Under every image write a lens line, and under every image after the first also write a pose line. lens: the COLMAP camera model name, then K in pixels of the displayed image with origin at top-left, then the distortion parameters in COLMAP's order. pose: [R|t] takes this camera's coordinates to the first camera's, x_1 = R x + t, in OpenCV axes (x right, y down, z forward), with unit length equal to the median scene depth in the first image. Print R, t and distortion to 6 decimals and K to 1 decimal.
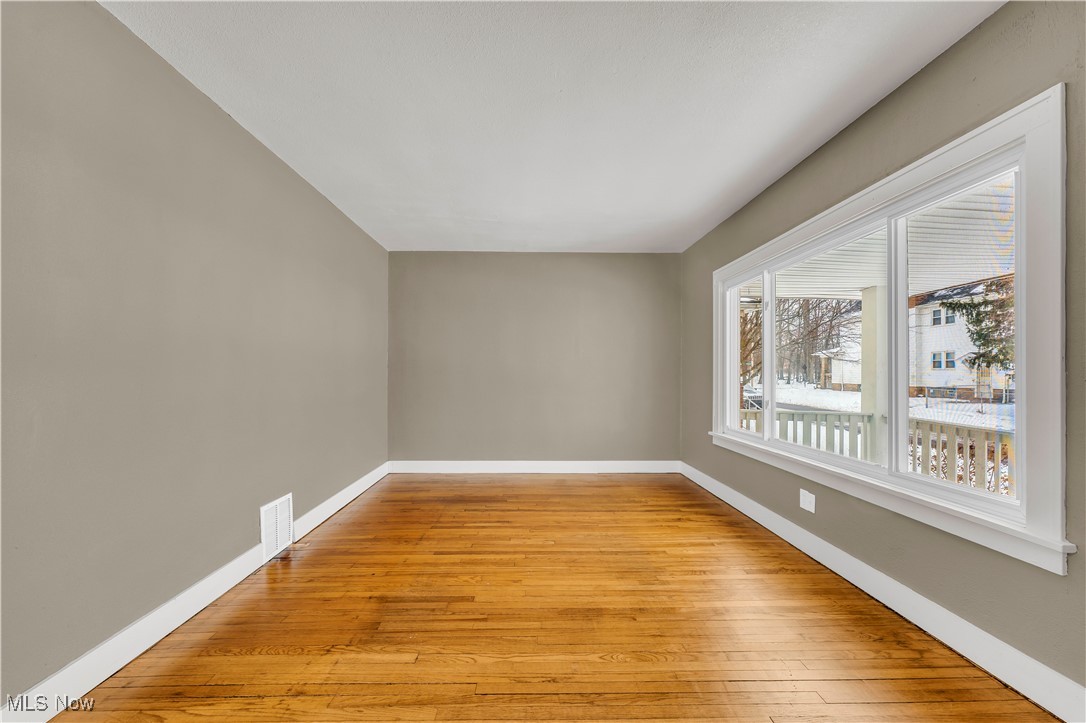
lens RADIAL K [[442.6, 0, 539.4], [0, 442.6, 357.1], [0, 0, 1]] dist [0.000501, 0.000074]
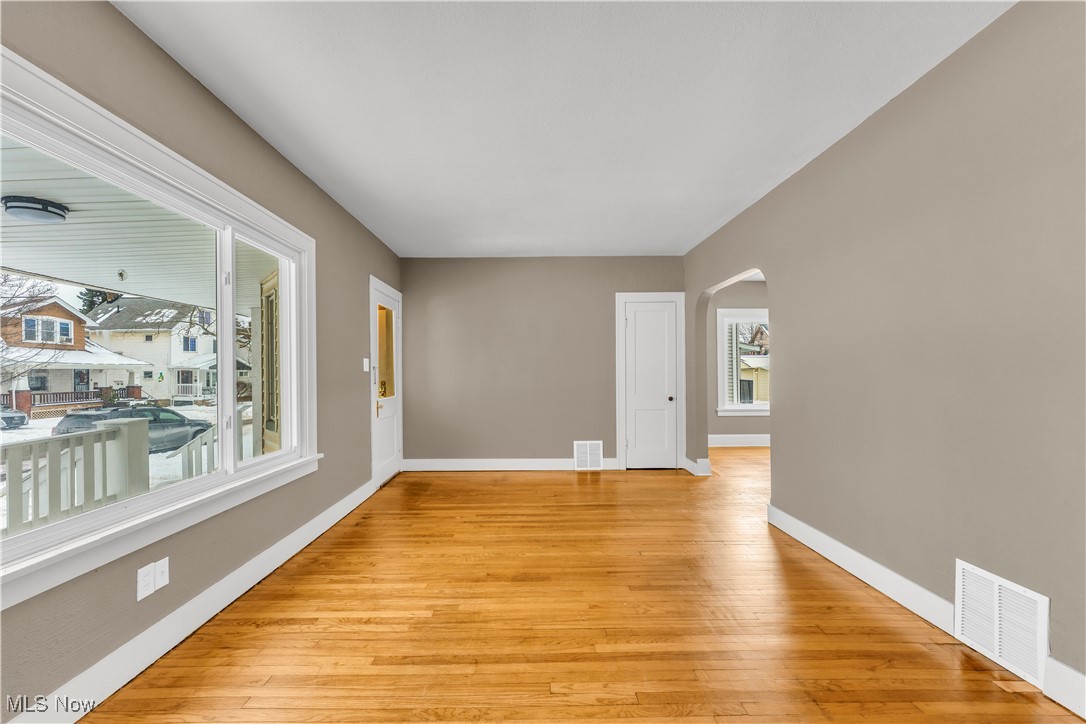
lens RADIAL K [[442.6, 0, 527.1], [0, 442.6, 375.7], [0, 0, 1]] dist [0.000501, 0.000074]
pose [[-0.999424, 0.005574, 0.033472, 0.052832], [0.004481, 0.999457, -0.032645, 0.067891], [-0.033636, -0.032476, -0.998906, 1.919014]]
